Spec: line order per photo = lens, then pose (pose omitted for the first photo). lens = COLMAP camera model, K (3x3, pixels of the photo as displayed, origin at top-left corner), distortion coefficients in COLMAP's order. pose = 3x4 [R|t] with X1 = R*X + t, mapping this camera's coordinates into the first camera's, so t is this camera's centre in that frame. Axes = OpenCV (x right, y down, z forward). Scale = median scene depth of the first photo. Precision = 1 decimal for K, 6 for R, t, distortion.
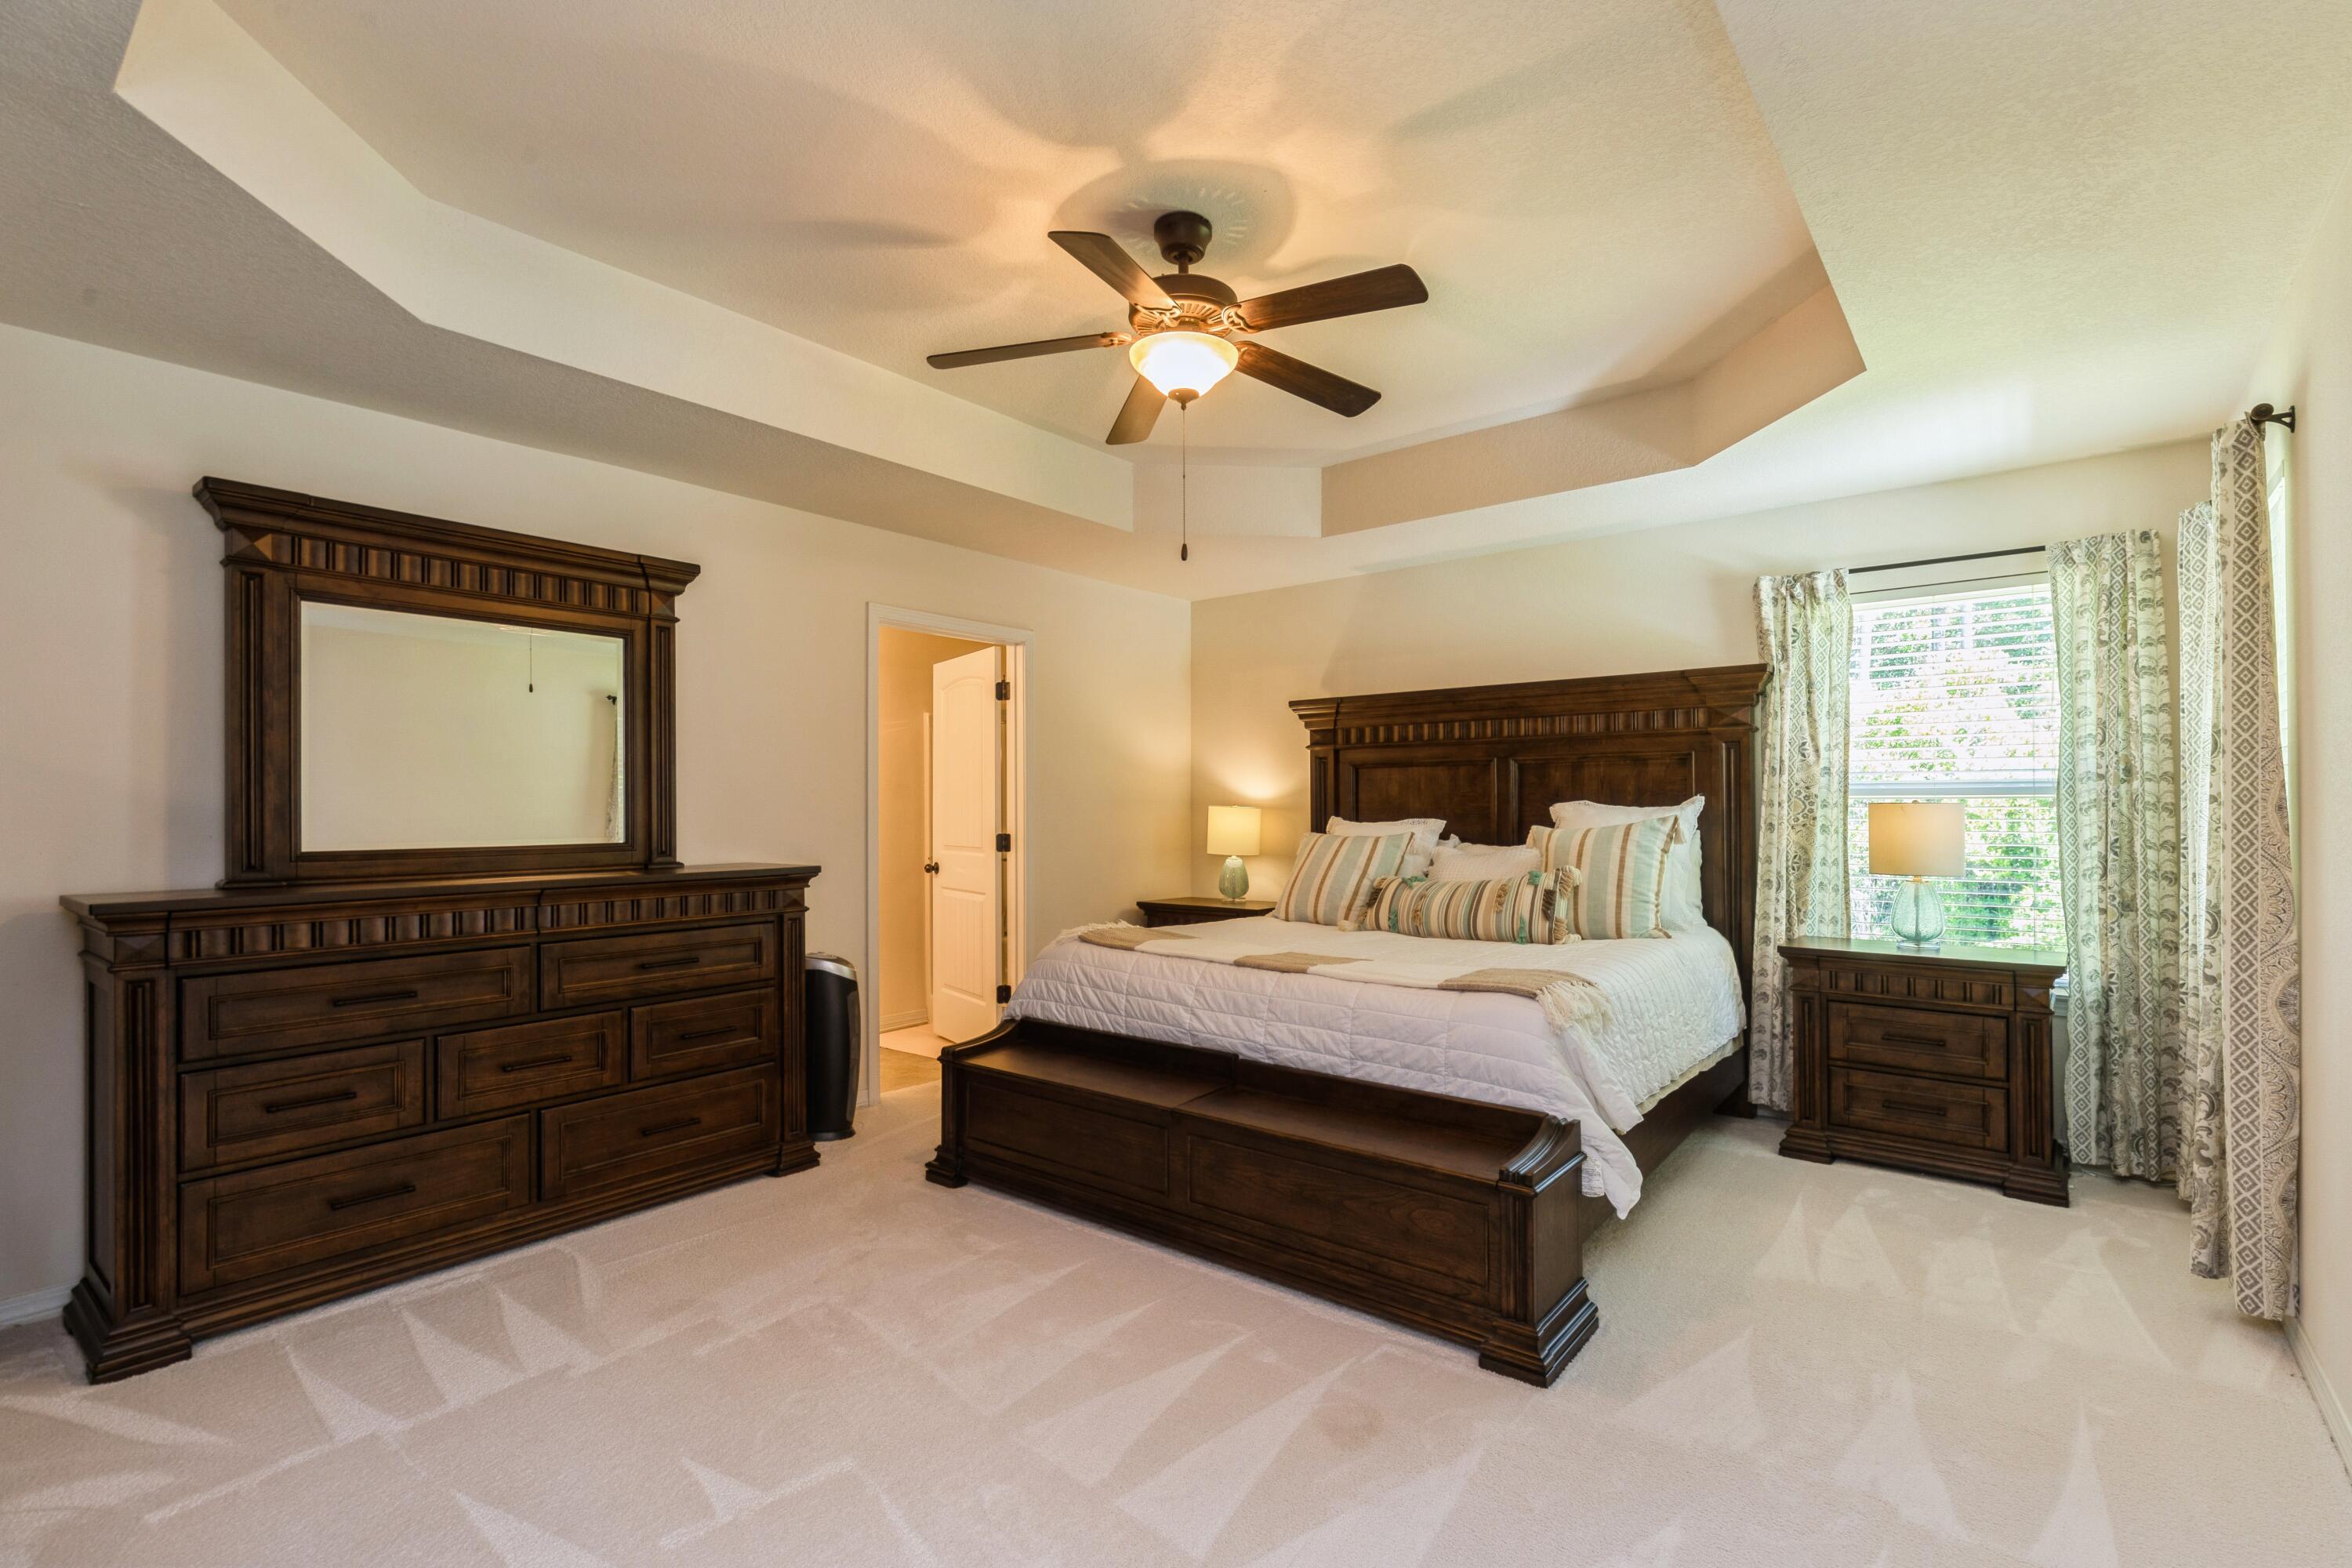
lens RADIAL K [[1067.4, 0, 1173.8], [0, 1067.4, 803.7], [0, 0, 1]] dist [0.003279, 0.000351]
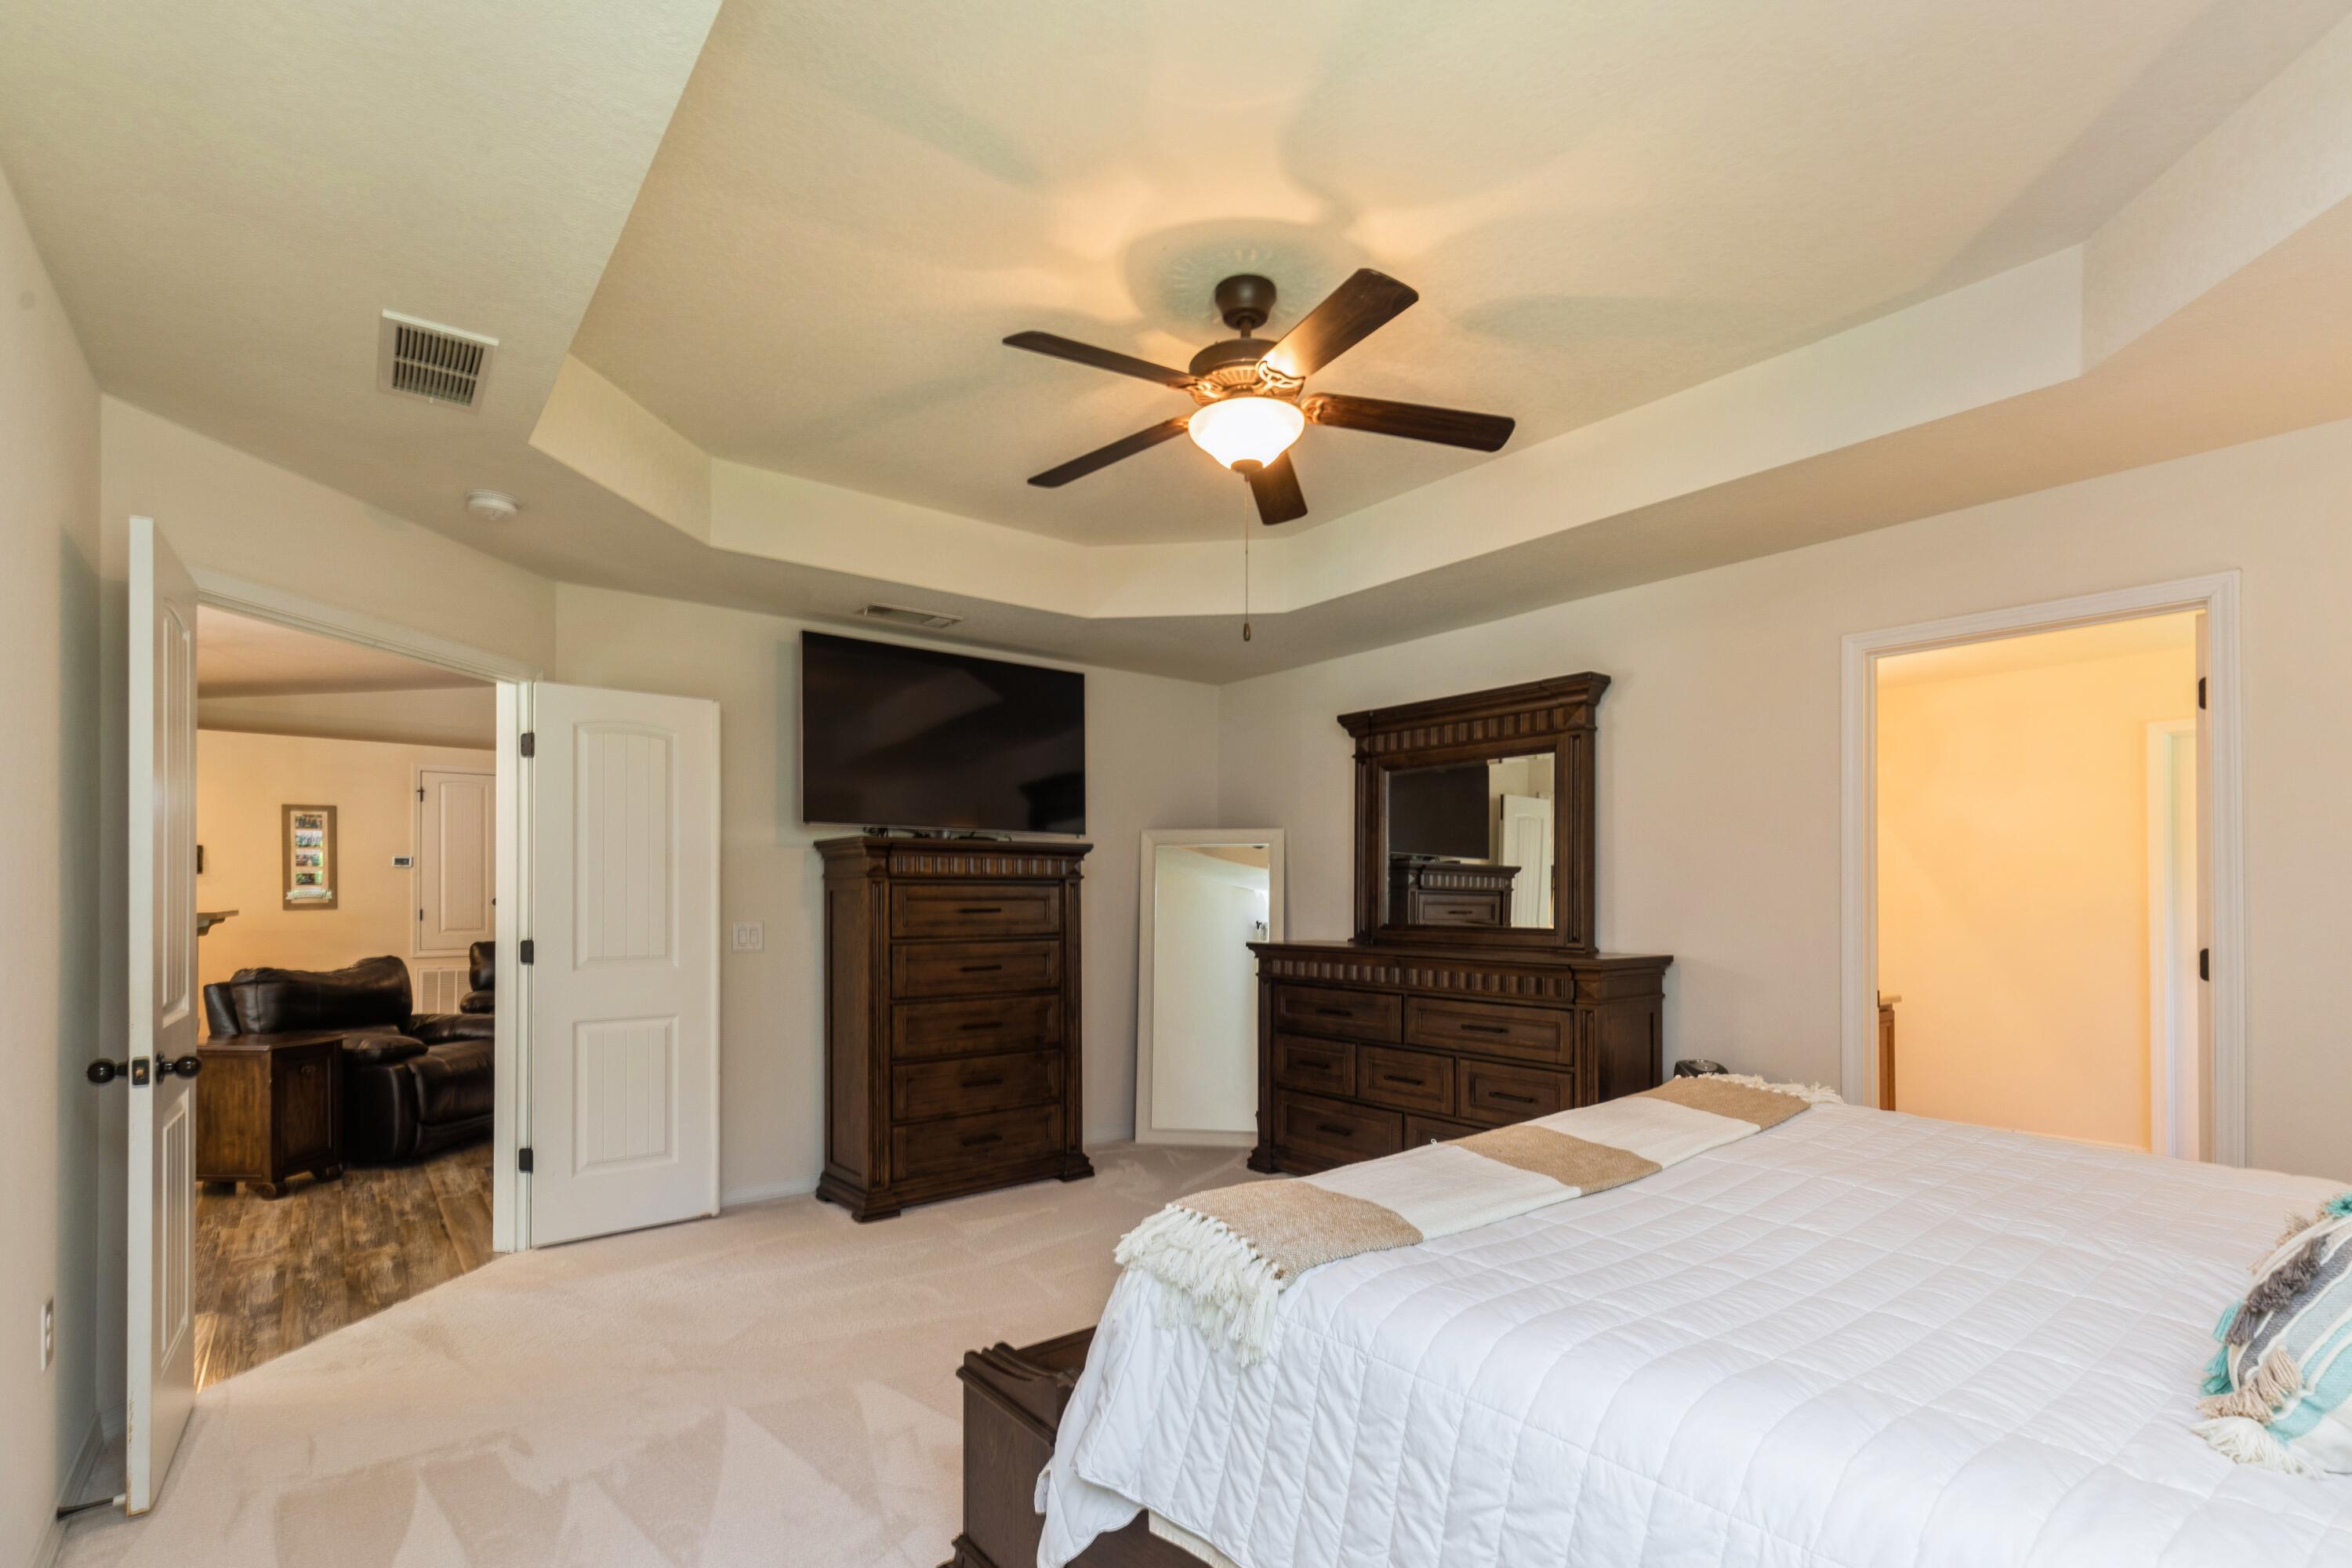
lens RADIAL K [[1052.8, 0, 1180.5], [0, 1052.8, 891.0], [0, 0, 1]] dist [0.000715, 0.000061]
pose [[-0.196805, -0.001562, -0.980441, 0.731305], [0.000653, 0.999998, -0.001724, -0.003255], [0.980443, -0.000979, -0.196803, 0.878475]]
